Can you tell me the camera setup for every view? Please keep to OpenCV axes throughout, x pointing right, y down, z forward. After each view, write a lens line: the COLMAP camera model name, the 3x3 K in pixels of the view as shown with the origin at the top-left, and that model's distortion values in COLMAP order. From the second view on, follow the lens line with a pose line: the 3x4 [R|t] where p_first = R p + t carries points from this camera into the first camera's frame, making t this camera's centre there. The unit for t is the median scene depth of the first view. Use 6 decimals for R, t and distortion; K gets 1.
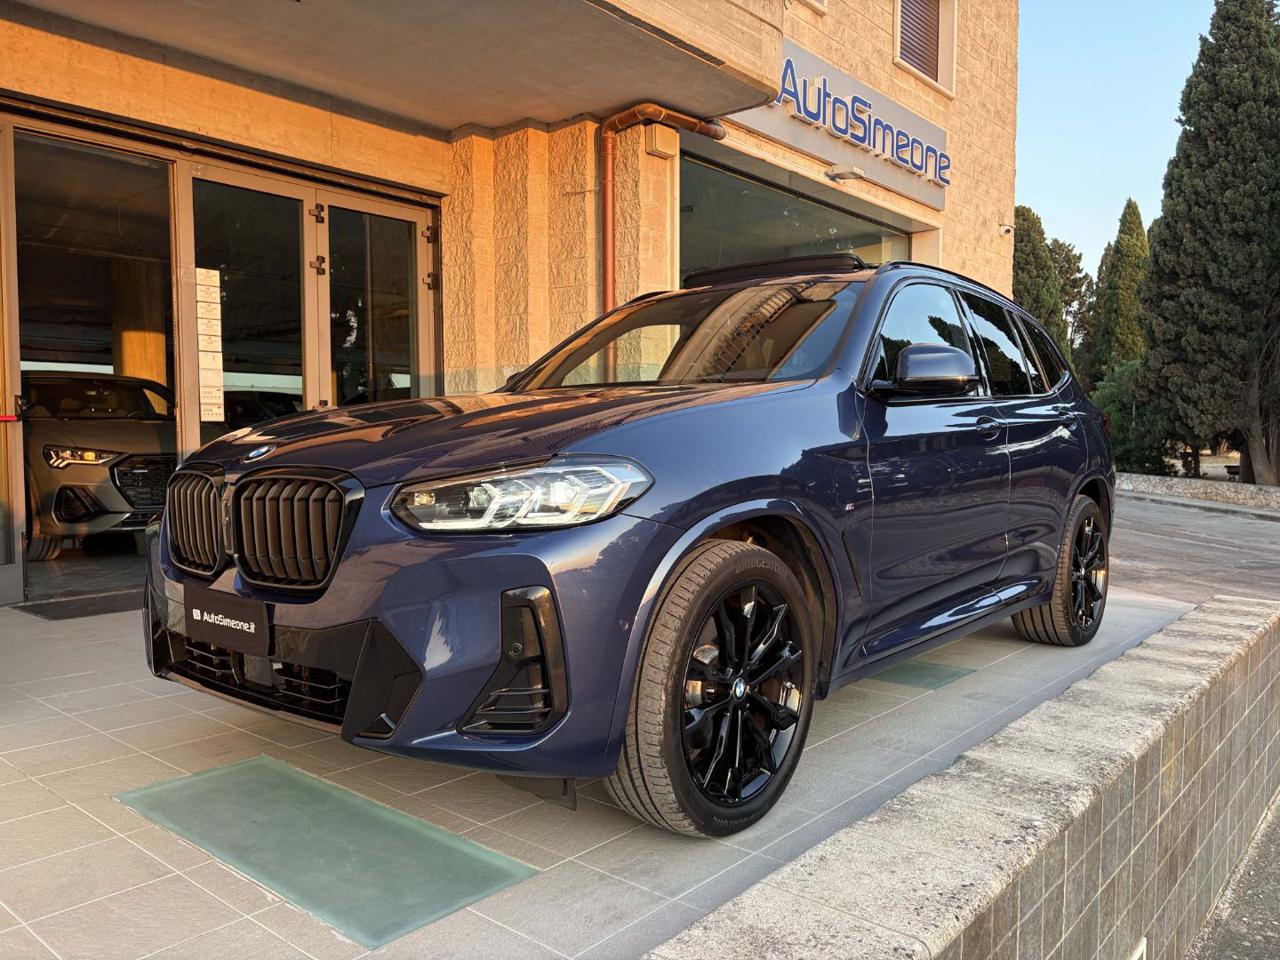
lens RADIAL K [[956.2, 0, 640.0], [0, 956.2, 477.4], [0, 0, 1]] dist [0.011805, -0.029810]
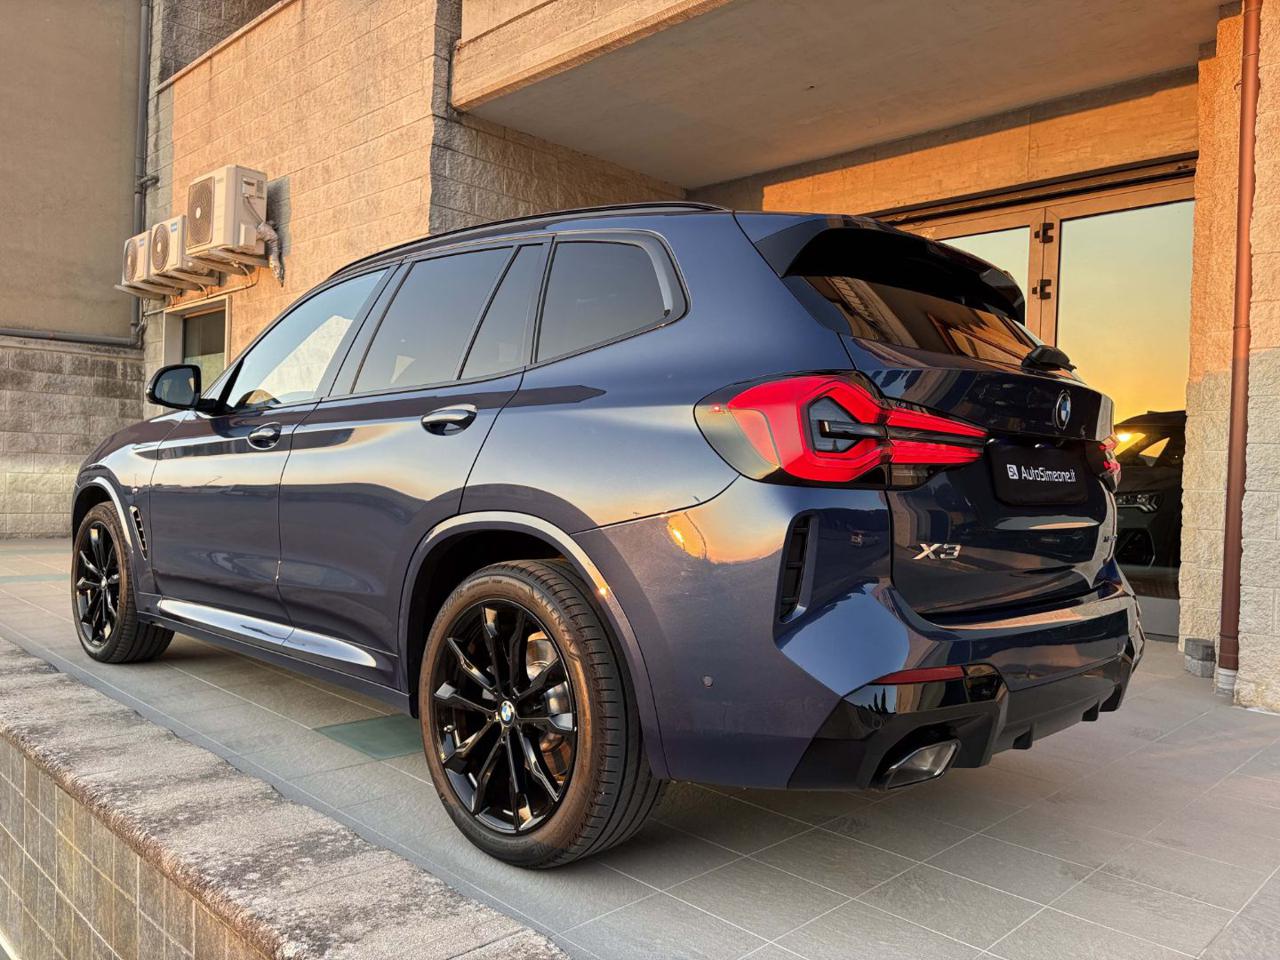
lens RADIAL K [[956.2, 0, 632.4], [0, 956.2, 482.5], [0, 0, 1]] dist [0.011805, -0.029810]
pose [[-0.067937, 0.005536, -0.997674, 0.569999], [-0.070953, 0.997426, 0.010367, -0.019357], [0.995163, 0.071492, -0.067369, 0.648124]]
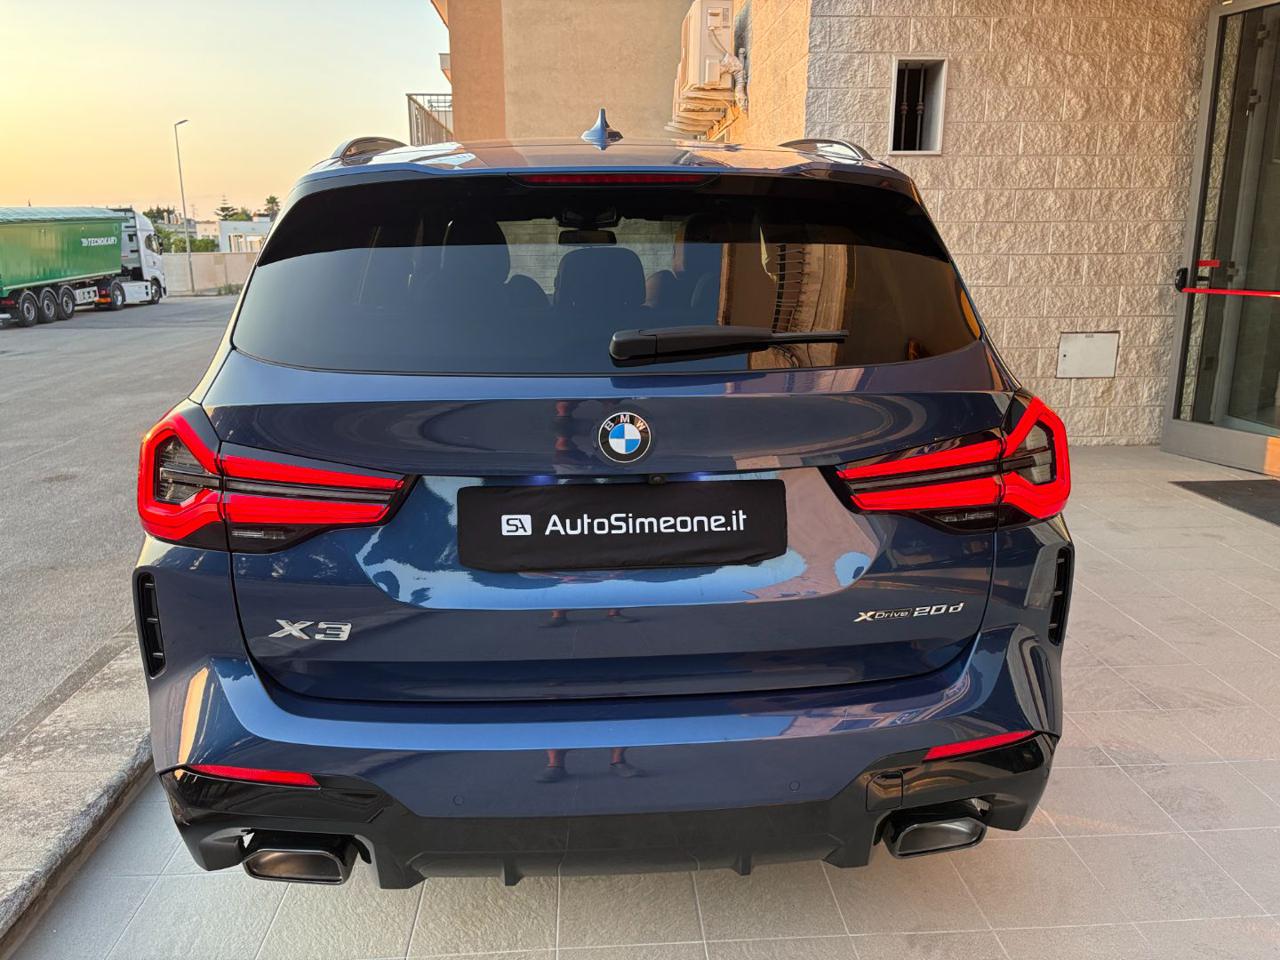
lens RADIAL K [[956.2, 0, 643.2], [0, 956.2, 480.9], [0, 0, 1]] dist [0.011805, -0.029810]
pose [[-0.715222, 0.168132, -0.678373, 0.391265], [-0.022031, 0.964726, 0.262331, -0.088879], [0.698550, 0.202570, -0.686289, 0.893834]]
